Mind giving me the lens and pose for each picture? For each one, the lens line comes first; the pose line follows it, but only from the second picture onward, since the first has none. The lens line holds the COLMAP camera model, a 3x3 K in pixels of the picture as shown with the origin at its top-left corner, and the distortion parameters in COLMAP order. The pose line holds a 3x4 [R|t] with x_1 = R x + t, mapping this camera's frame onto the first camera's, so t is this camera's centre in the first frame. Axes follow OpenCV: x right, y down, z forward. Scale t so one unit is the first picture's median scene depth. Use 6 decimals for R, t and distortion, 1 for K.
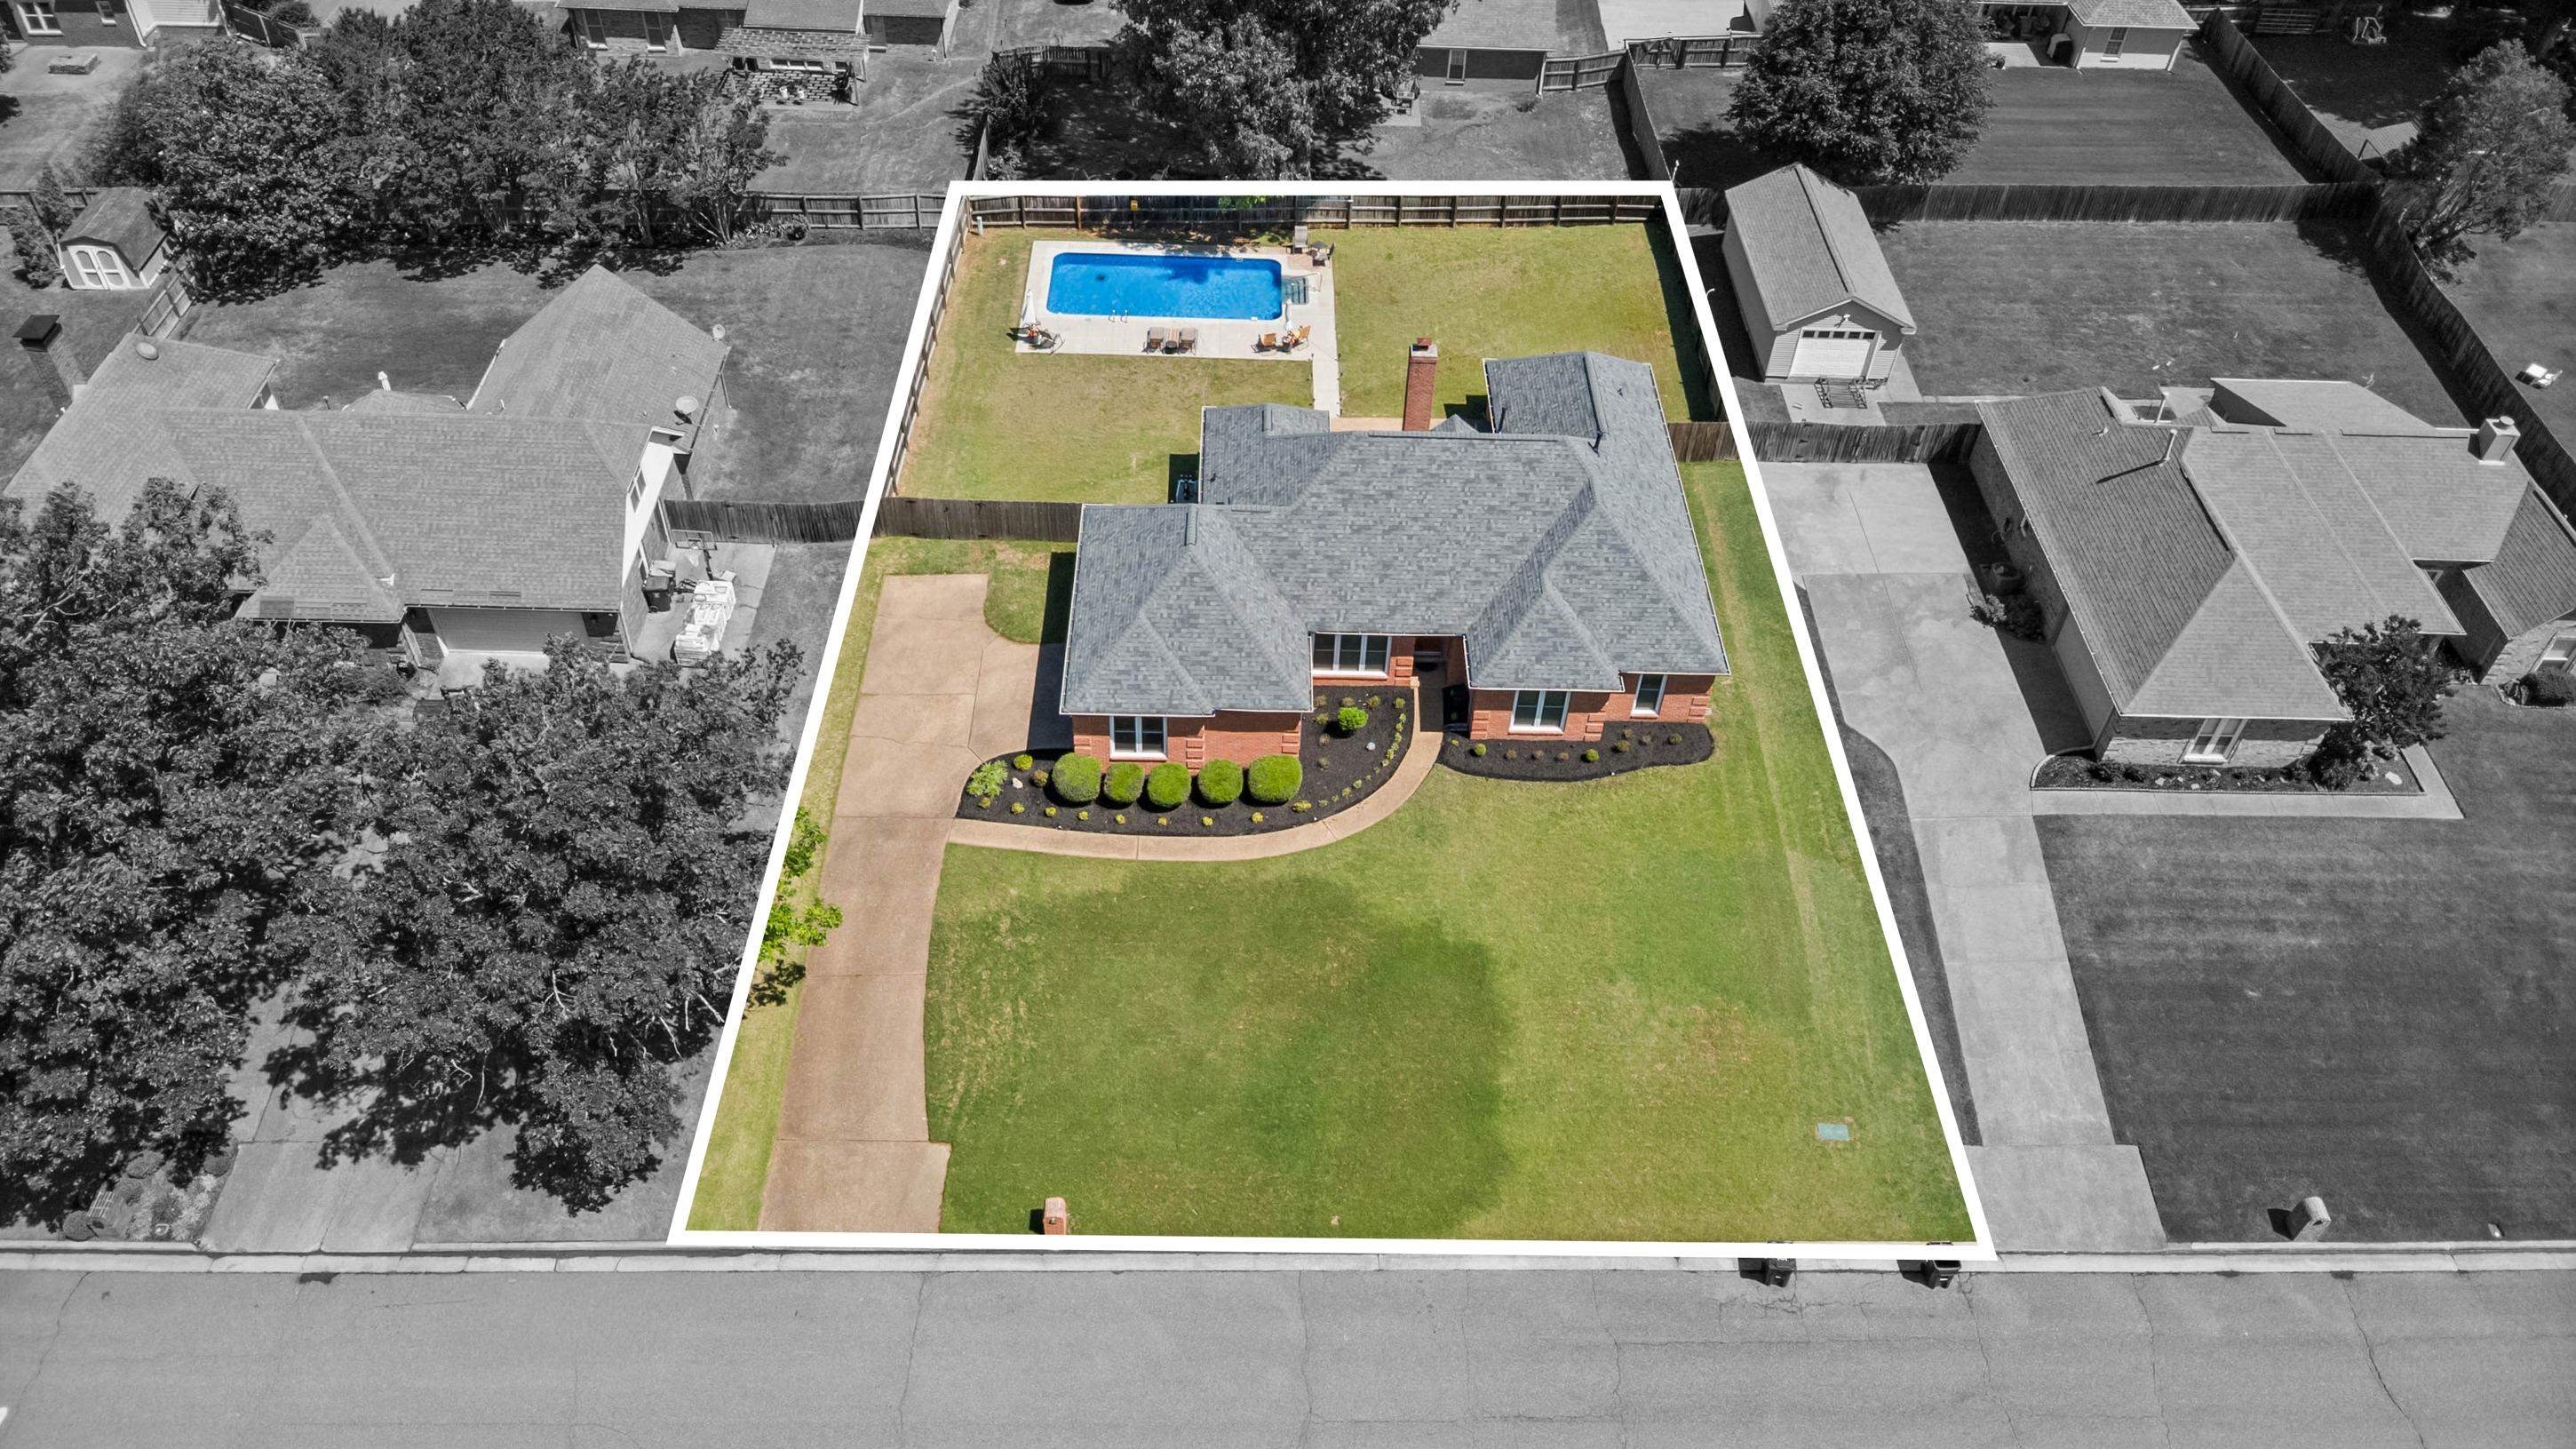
lens RADIAL K [[1850.2, 0, 1279.9], [0, 1850.2, 710.2], [0, 0, 1]] dist [-0.034532, -0.000052]
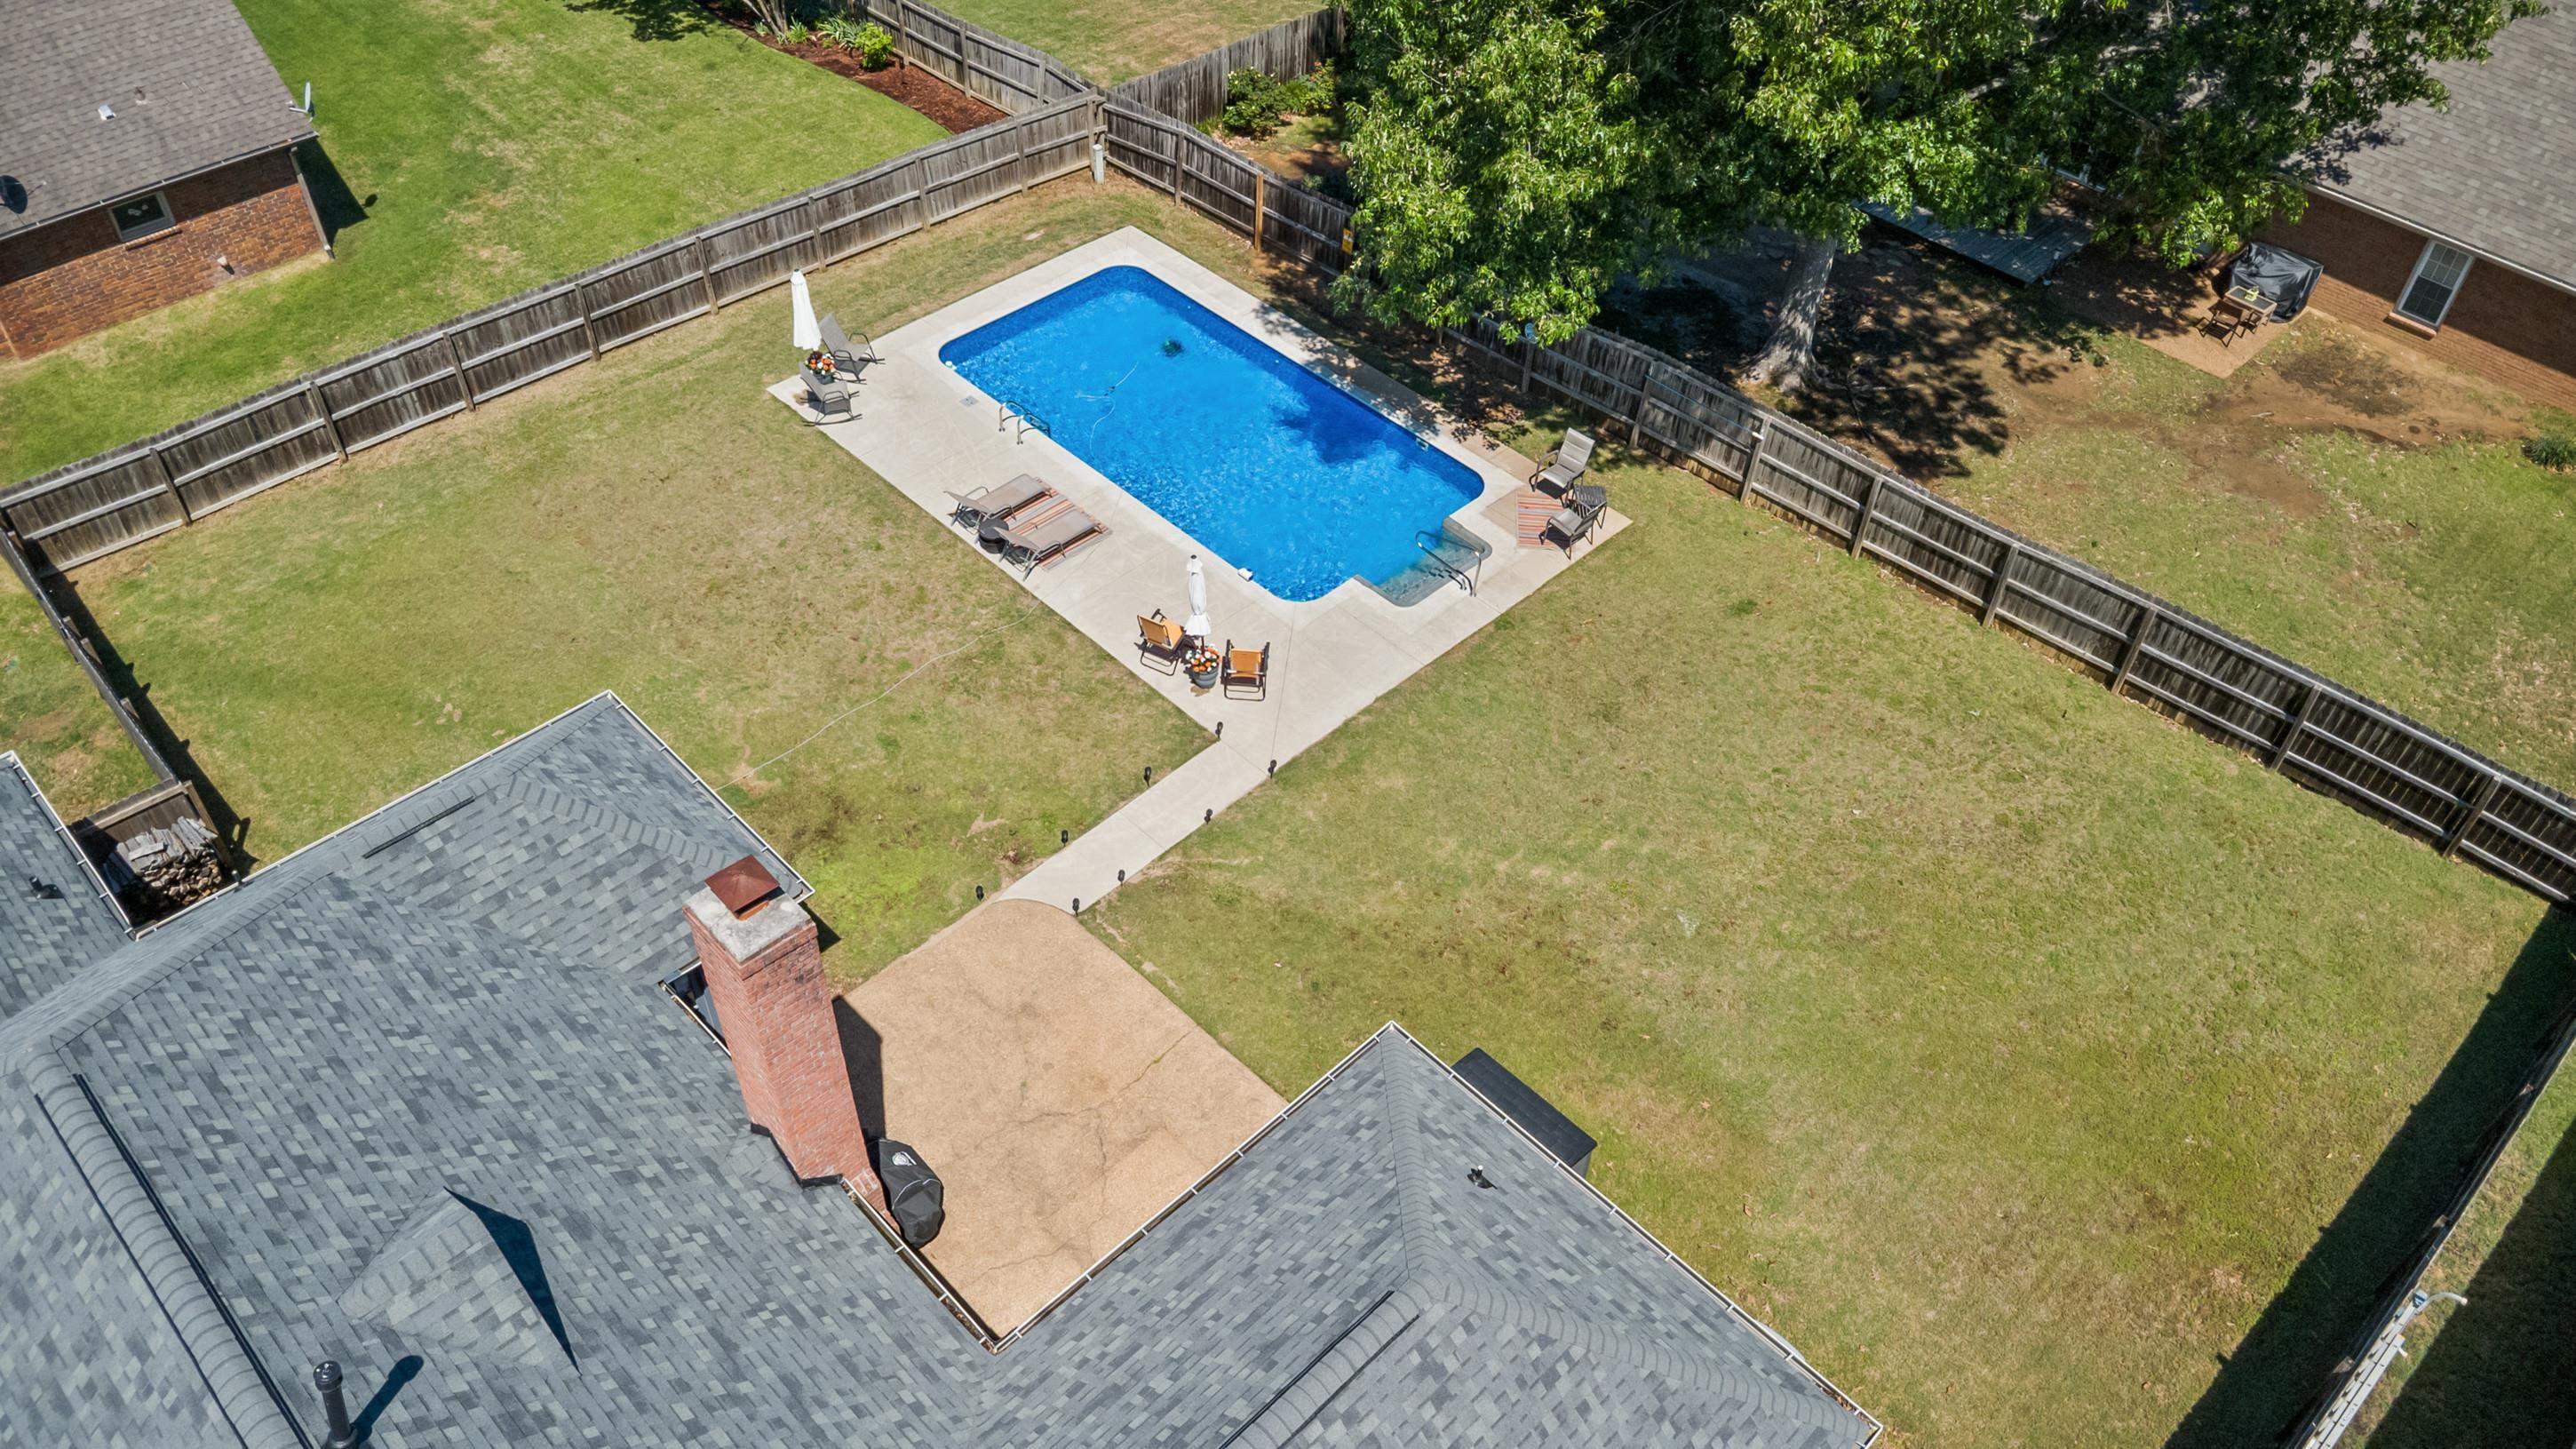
lens RADIAL K [[1835.4, 0, 1297.6], [0, 1835.4, 737.3], [0, 0, 1]] dist [0.010378, -0.020088]
pose [[0.698701, 0.497697, -0.513921, 0.197558], [-0.507188, 0.851227, 0.134808, -0.226390], [0.504557, 0.166464, 0.847179, 0.643266]]
